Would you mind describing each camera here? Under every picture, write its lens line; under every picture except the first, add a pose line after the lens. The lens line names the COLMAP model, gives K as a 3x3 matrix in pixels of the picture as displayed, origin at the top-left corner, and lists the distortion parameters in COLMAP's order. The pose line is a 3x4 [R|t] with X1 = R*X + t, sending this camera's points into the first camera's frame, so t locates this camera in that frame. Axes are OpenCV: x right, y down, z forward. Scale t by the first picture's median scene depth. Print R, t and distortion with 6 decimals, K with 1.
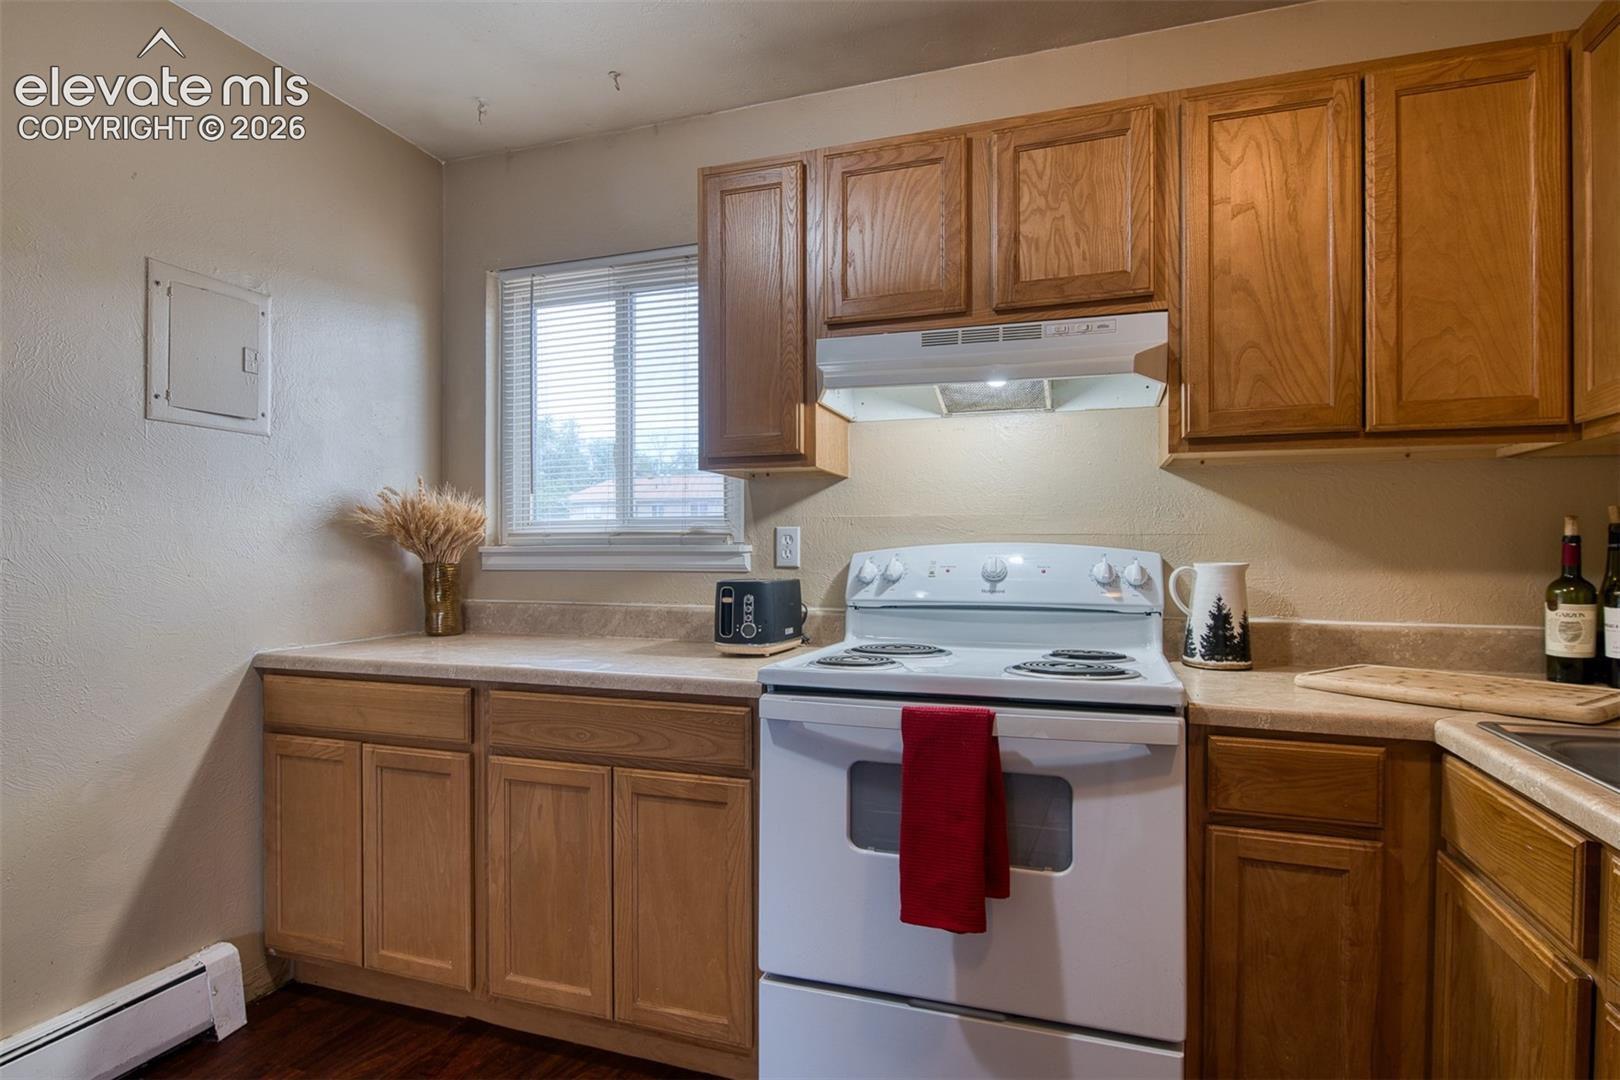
lens RADIAL K [[821.8, 0, 808.9], [0, 821.8, 548.1], [0, 0, 1]] dist [-0.002552, -0.006496]
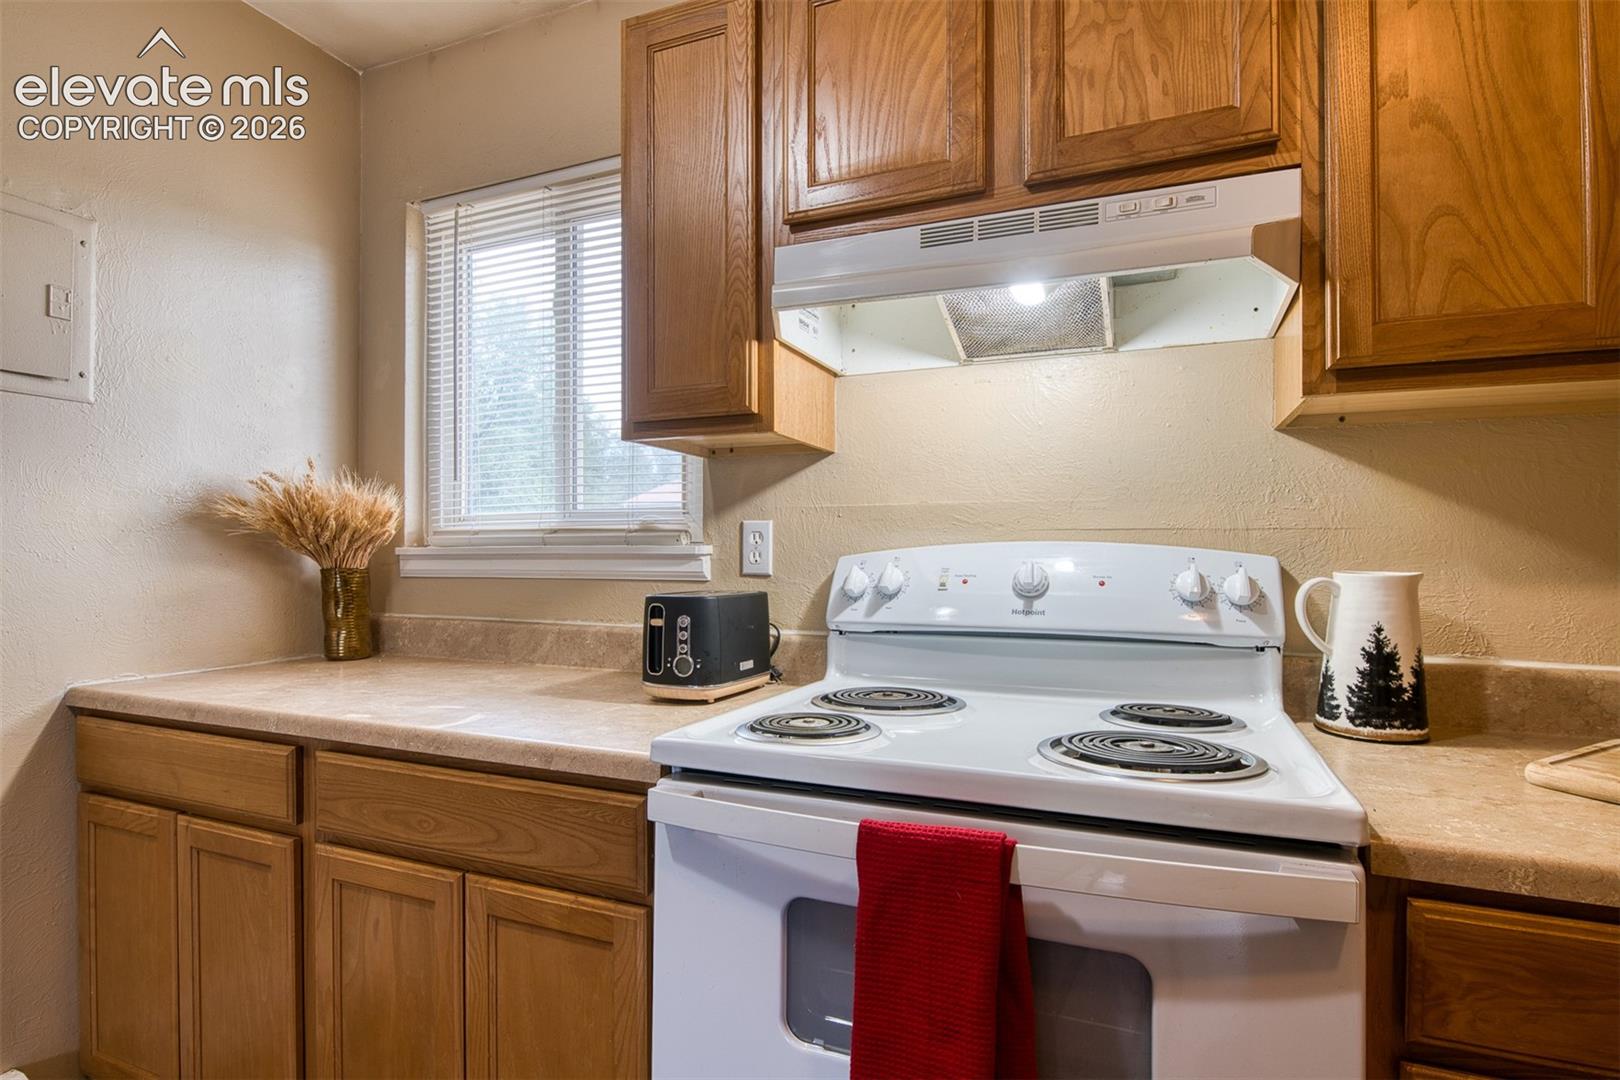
lens RADIAL K [[821.8, 0, 833.7], [0, 821.8, 556.0], [0, 0, 1]] dist [-0.002552, -0.006496]
pose [[0.998943, -0.001362, -0.045953, 0.098601], [0.001905, 0.999929, 0.011767, -0.003349], [0.045933, -0.011842, 0.998874, 0.327260]]
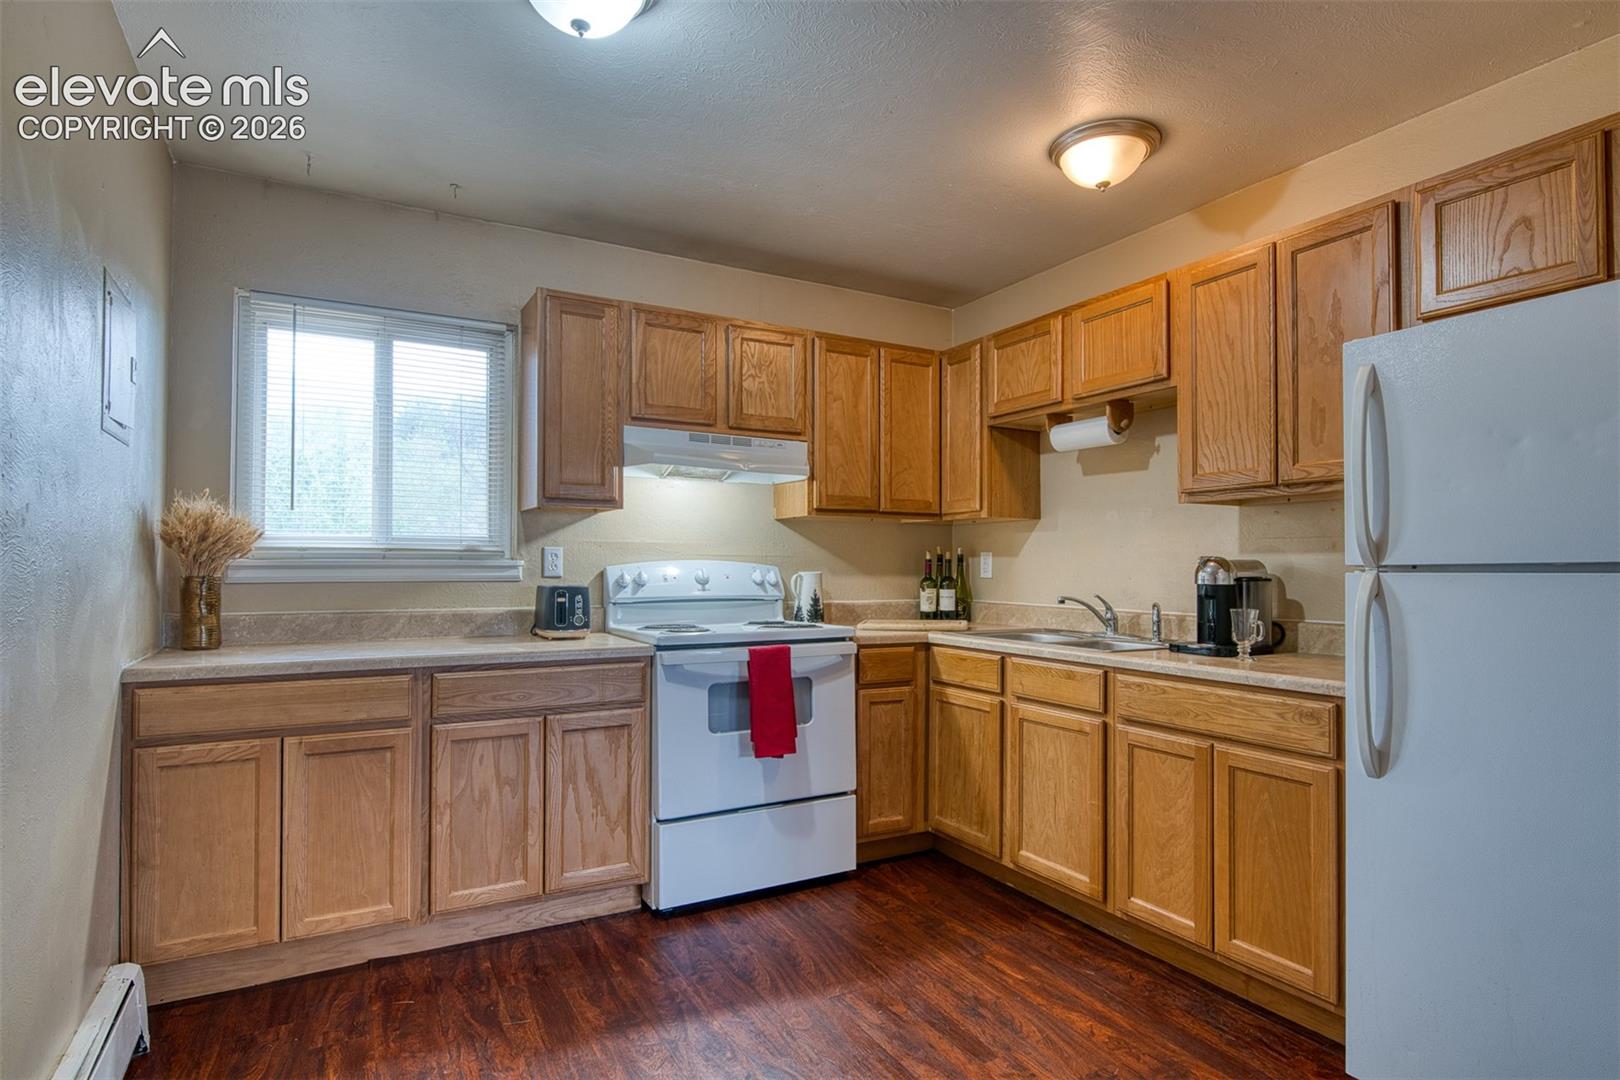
lens RADIAL K [[821.8, 0, 770.2], [0, 821.8, 558.2], [0, 0, 1]] dist [-0.002552, -0.006496]
pose [[0.682949, 0.008501, 0.730417, -0.972875], [-0.003911, 0.999961, -0.007981, 0.001906], [-0.730456, 0.002594, 0.682955, -0.251351]]
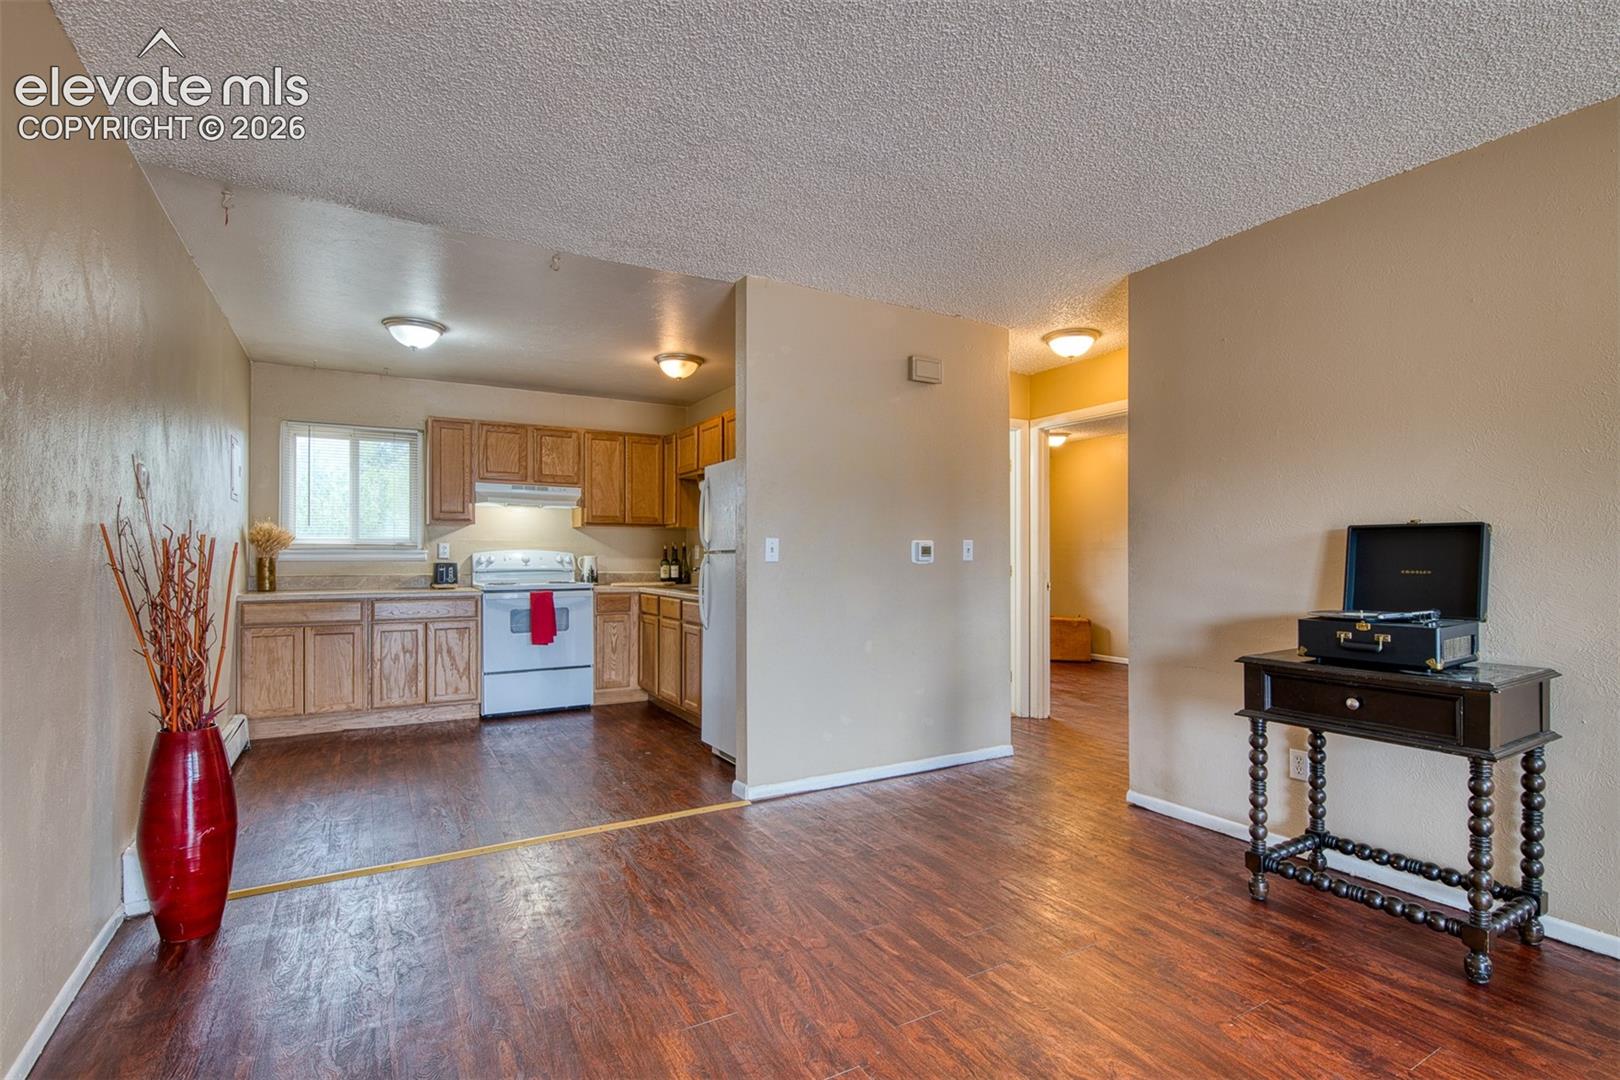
lens RADIAL K [[770.8, 0, 779.8], [0, 770.8, 551.8], [0, 0, 1]] dist [-0.008942, -0.005033]
pose [[0.664263, 0.003040, 0.747493, -1.457442], [-0.004306, 0.999991, -0.000241, -0.002605], [-0.747487, -0.003058, 0.664270, -1.843285]]
